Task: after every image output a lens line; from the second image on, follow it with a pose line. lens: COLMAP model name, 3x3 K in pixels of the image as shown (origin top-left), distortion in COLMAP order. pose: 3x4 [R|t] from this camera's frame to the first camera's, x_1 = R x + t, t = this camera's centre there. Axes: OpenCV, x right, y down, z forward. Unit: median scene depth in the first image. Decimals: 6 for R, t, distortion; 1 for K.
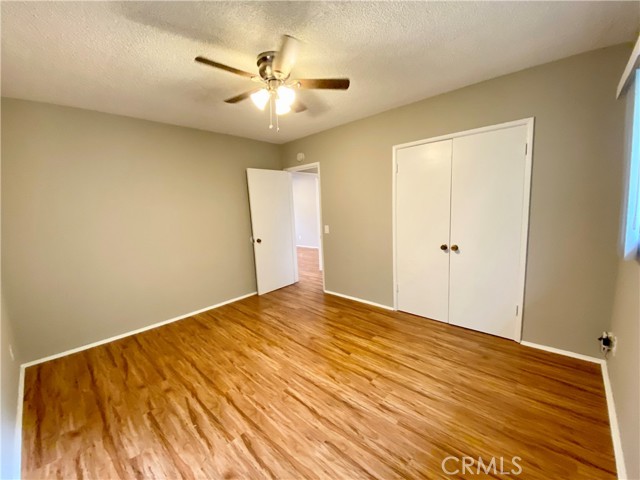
lens RADIAL K [[263.1, 0, 316.3], [0, 263.1, 237.1], [0, 0, 1]] dist [0.016199, -0.003244]
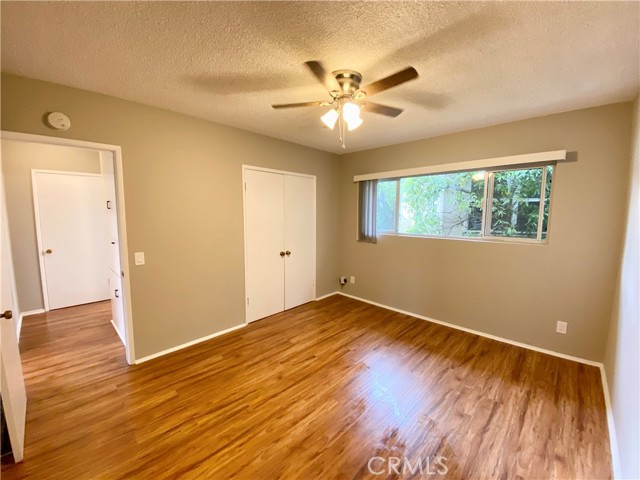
lens RADIAL K [[263.1, 0, 320.4], [0, 263.1, 238.2], [0, 0, 1]] dist [0.016199, -0.003244]
pose [[-0.003603, -0.055612, 0.998446, -0.990951], [0.115604, 0.991735, 0.055655, -0.107941], [-0.993289, 0.115625, 0.002856, 0.962909]]
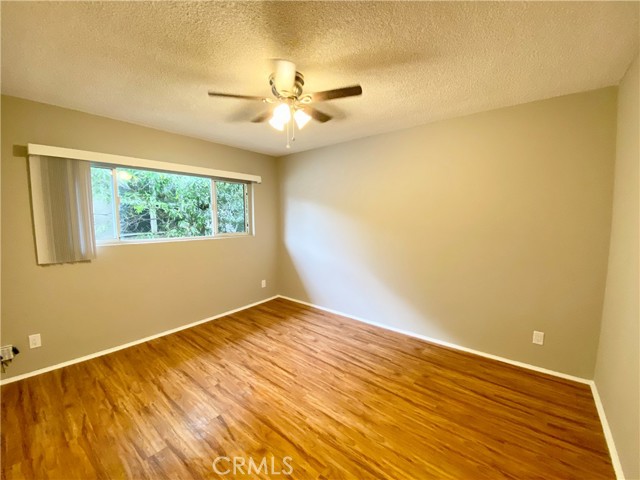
lens RADIAL K [[263.1, 0, 316.4], [0, 263.1, 238.5], [0, 0, 1]] dist [0.016199, -0.003244]
pose [[-0.996444, 0.055809, -0.063126, -0.146361], [0.041364, 0.976704, 0.210567, -0.229899], [0.073407, 0.207207, -0.975539, 1.755279]]
